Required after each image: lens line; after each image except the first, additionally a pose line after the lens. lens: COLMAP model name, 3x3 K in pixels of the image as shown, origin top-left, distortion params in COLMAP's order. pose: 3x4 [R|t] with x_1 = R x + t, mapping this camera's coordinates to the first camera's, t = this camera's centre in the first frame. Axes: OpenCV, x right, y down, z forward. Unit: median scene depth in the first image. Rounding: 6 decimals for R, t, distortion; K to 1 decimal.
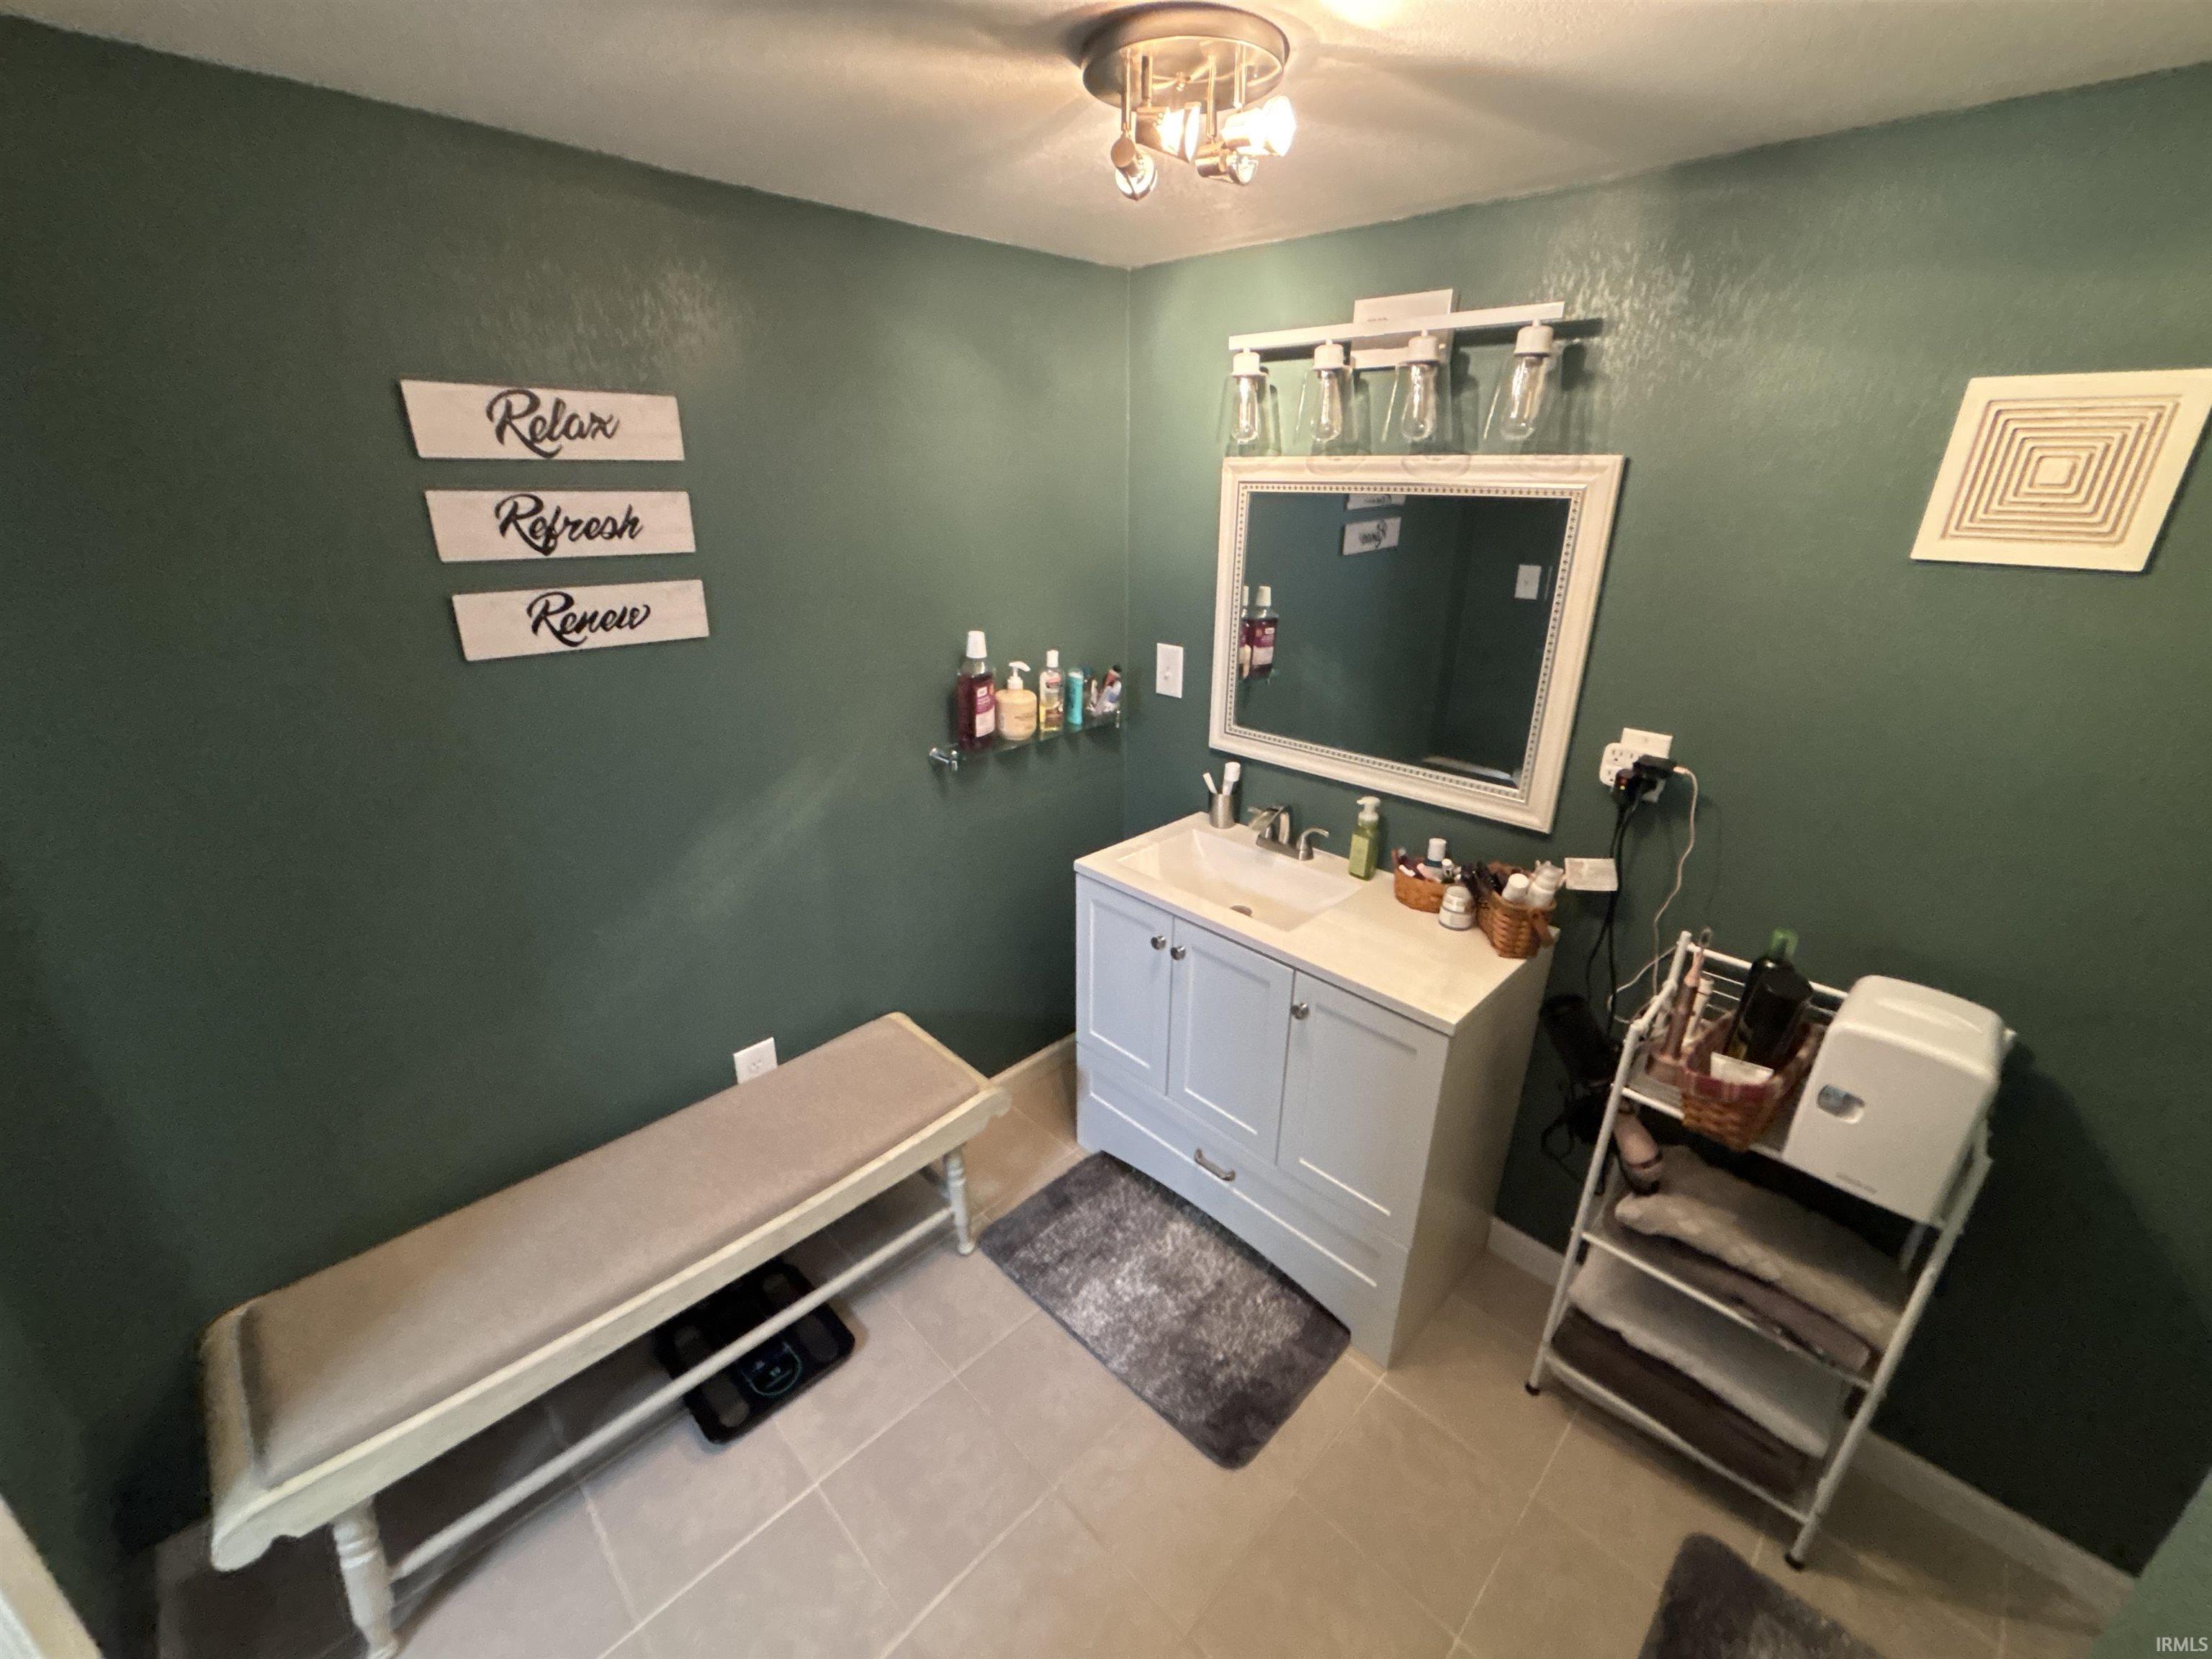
lens RADIAL K [[897.0, 0, 1108.9], [0, 897.0, 829.6], [0, 0, 1]] dist [-0.002716, 0.001870]
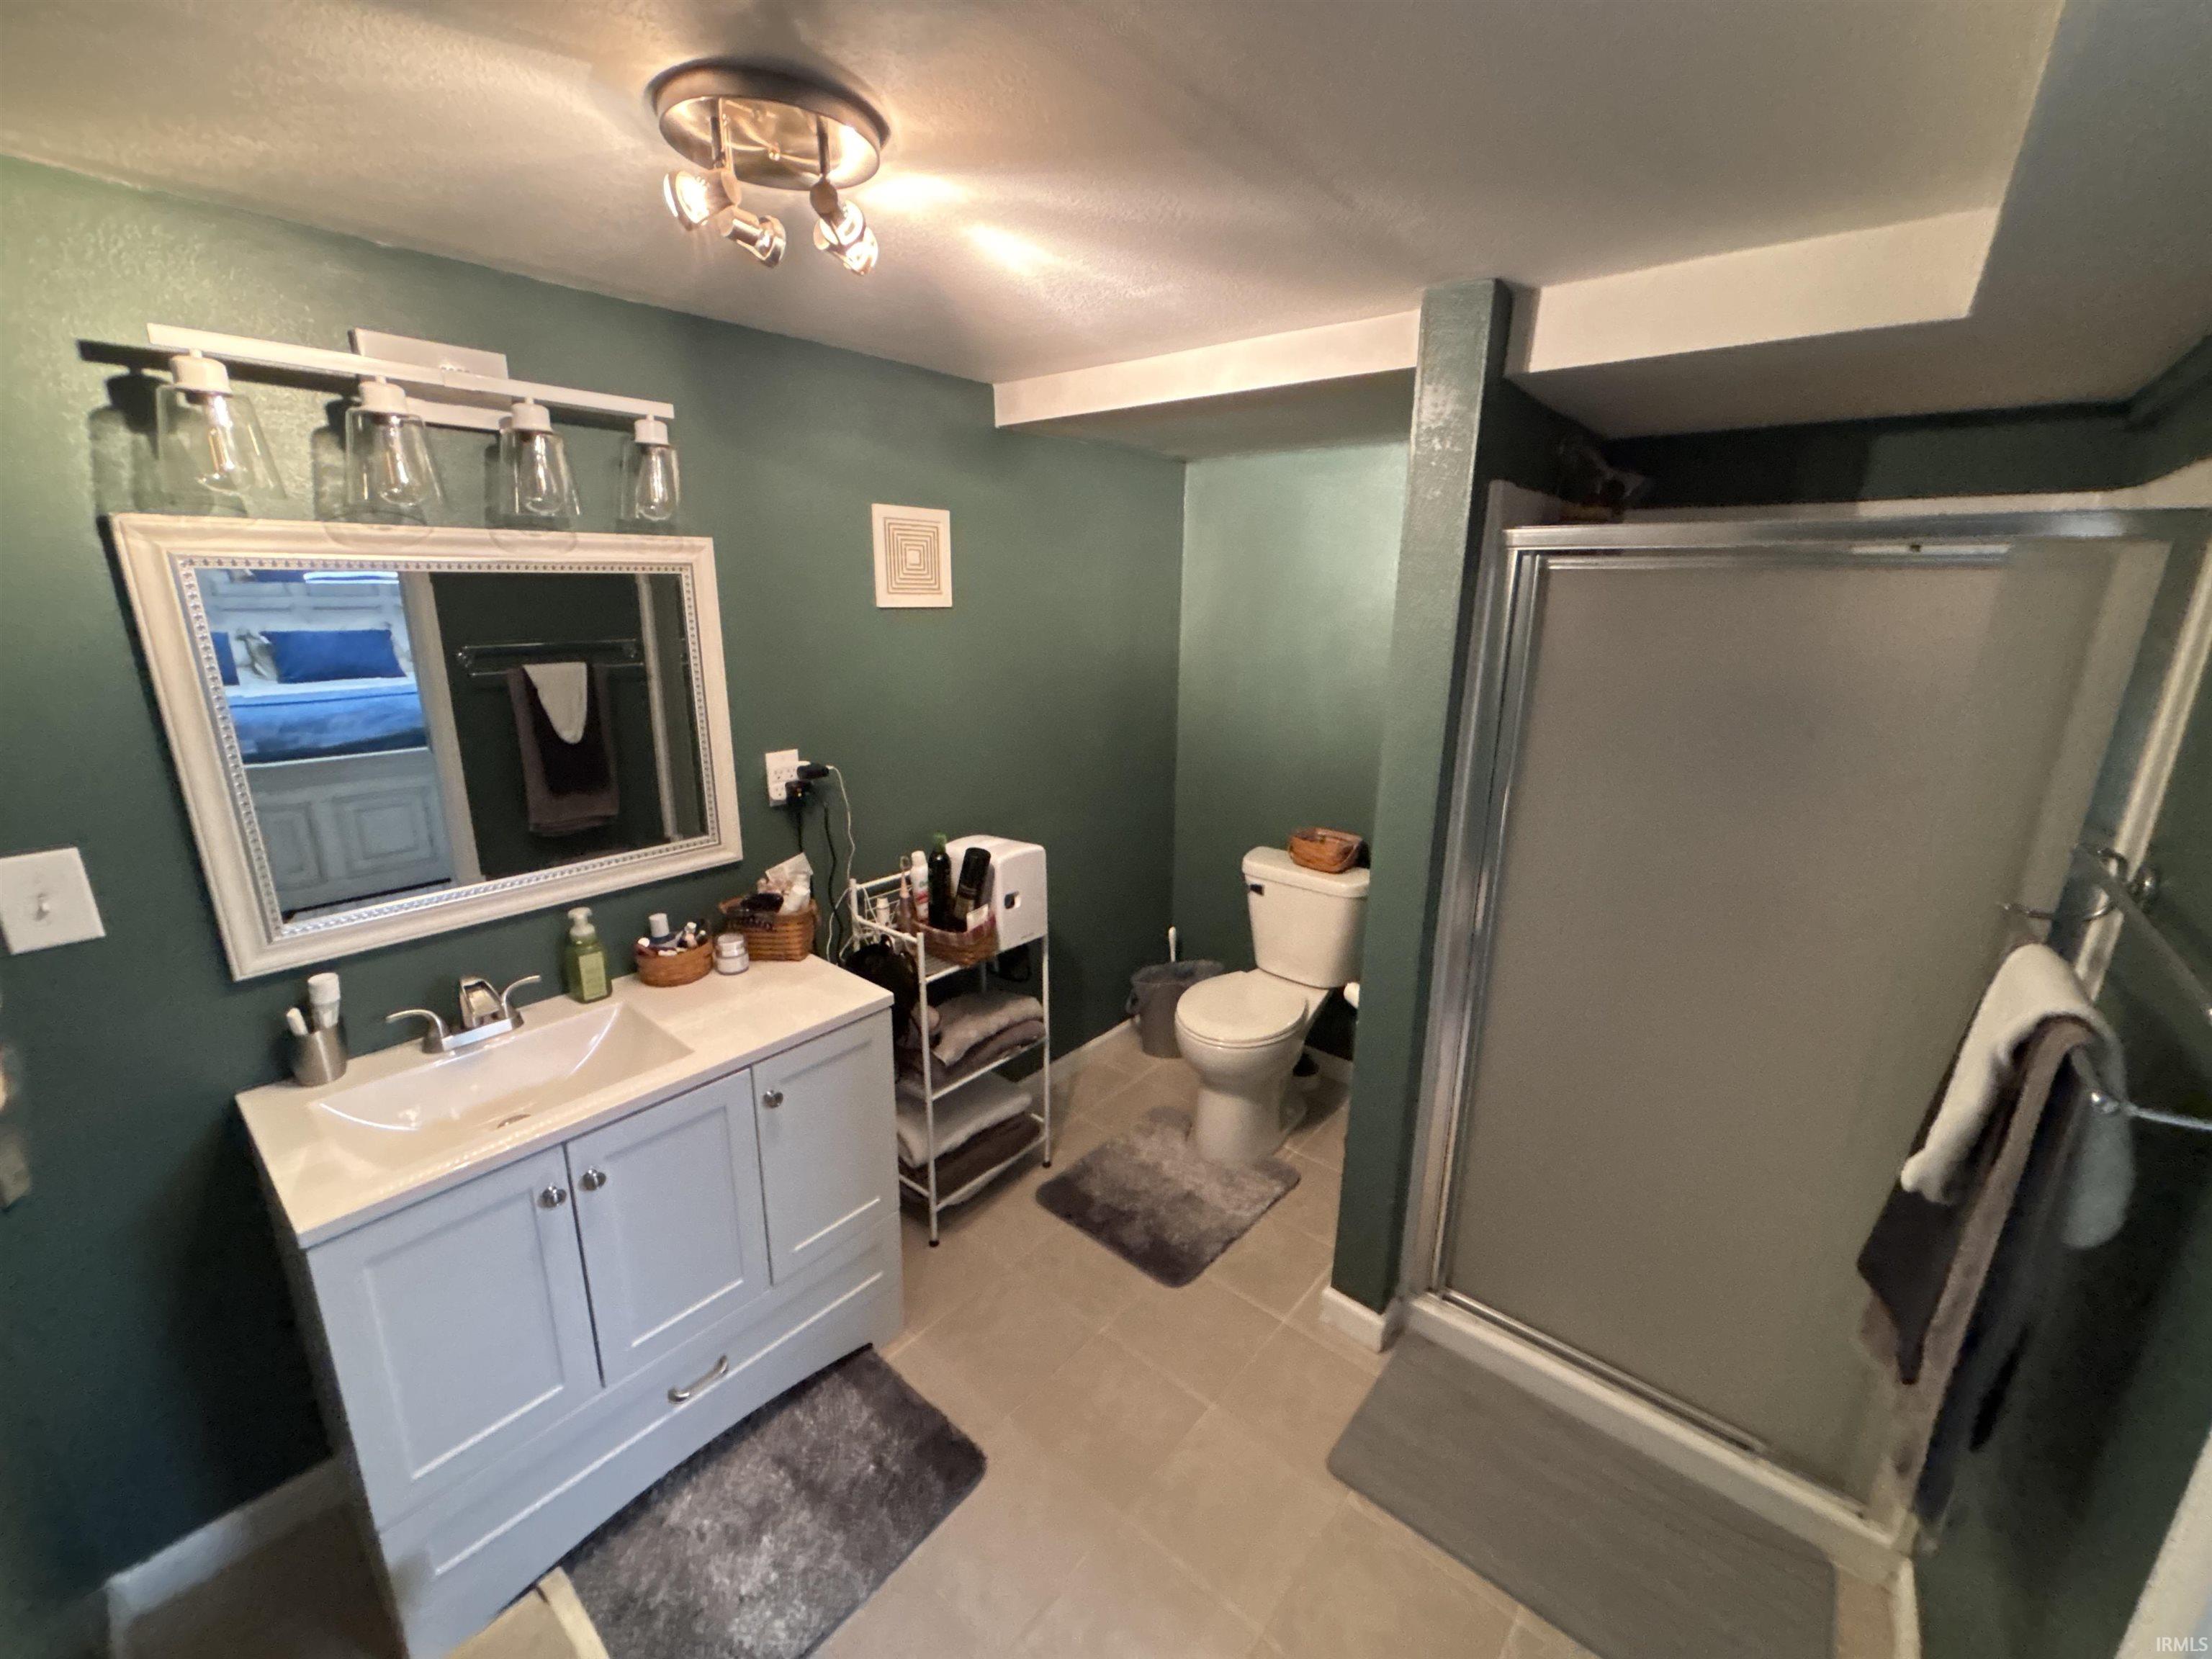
lens RADIAL K [[897.0, 0, 1111.1], [0, 897.0, 822.6], [0, 0, 1]] dist [-0.002716, 0.001870]
pose [[-0.087191, -0.274771, 0.957548, -0.650888], [0.350312, 0.891361, 0.287677, -0.207708], [-0.932566, 0.360524, 0.018537, 0.540651]]
